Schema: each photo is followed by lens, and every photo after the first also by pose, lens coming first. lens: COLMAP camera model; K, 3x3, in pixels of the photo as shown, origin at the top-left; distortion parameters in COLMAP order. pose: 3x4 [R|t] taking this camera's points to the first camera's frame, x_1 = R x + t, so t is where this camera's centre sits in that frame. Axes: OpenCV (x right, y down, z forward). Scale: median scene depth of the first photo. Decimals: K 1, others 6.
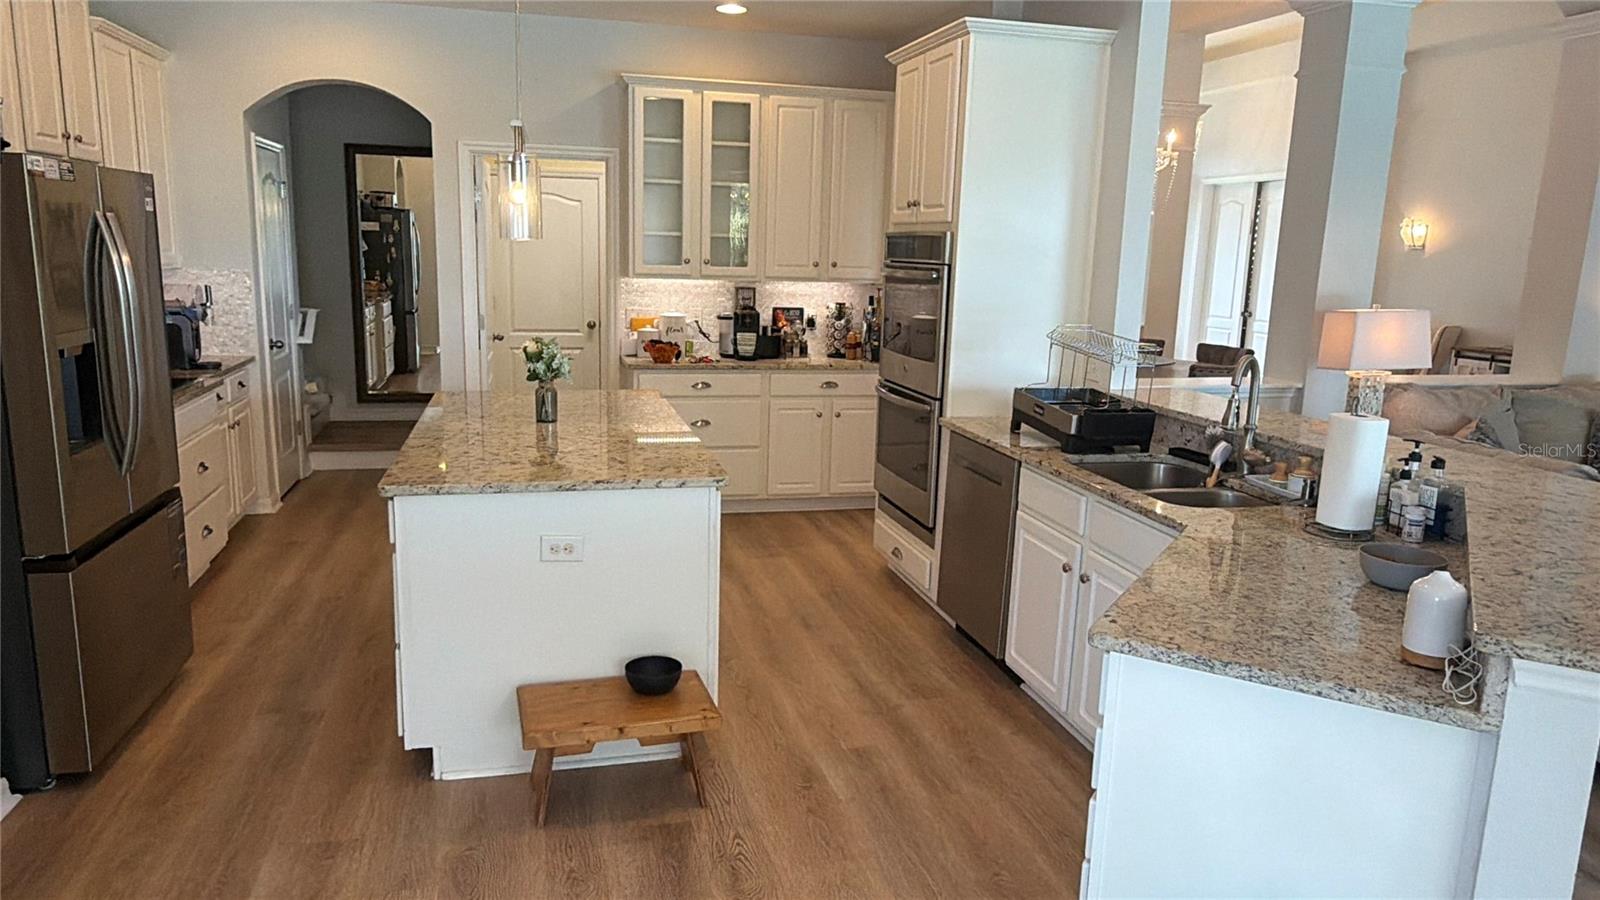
lens RADIAL K [[1070.4, 0, 798.4], [0, 1070.4, 455.9], [0, 0, 1]] dist [-0.000262, 0.002412]
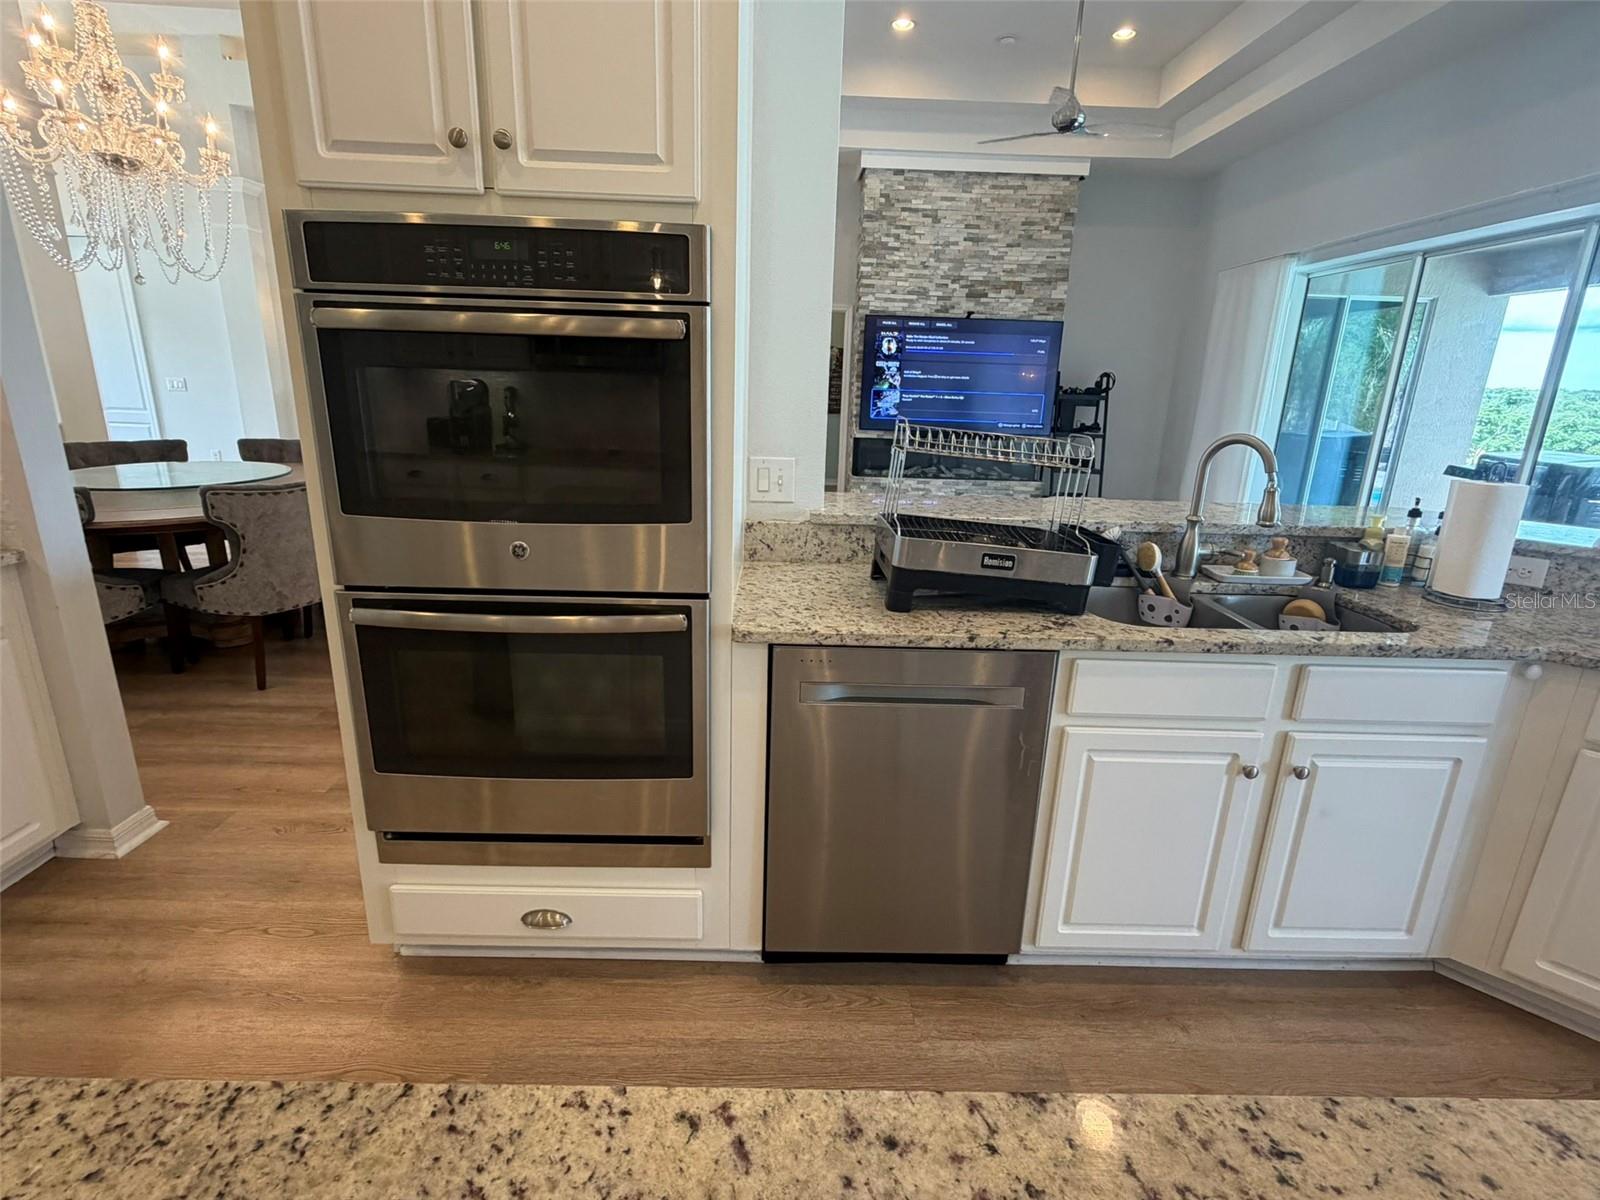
lens RADIAL K [[782.0, 0, 801.7], [0, 782.0, 603.8], [0, 0, 1]] dist [-0.000454, 0.000134]
pose [[0.219972, -0.283403, 0.933432, -0.248098], [0.159845, 0.954408, 0.252102, -0.168343], [-0.962321, 0.093750, 0.255243, 1.110288]]
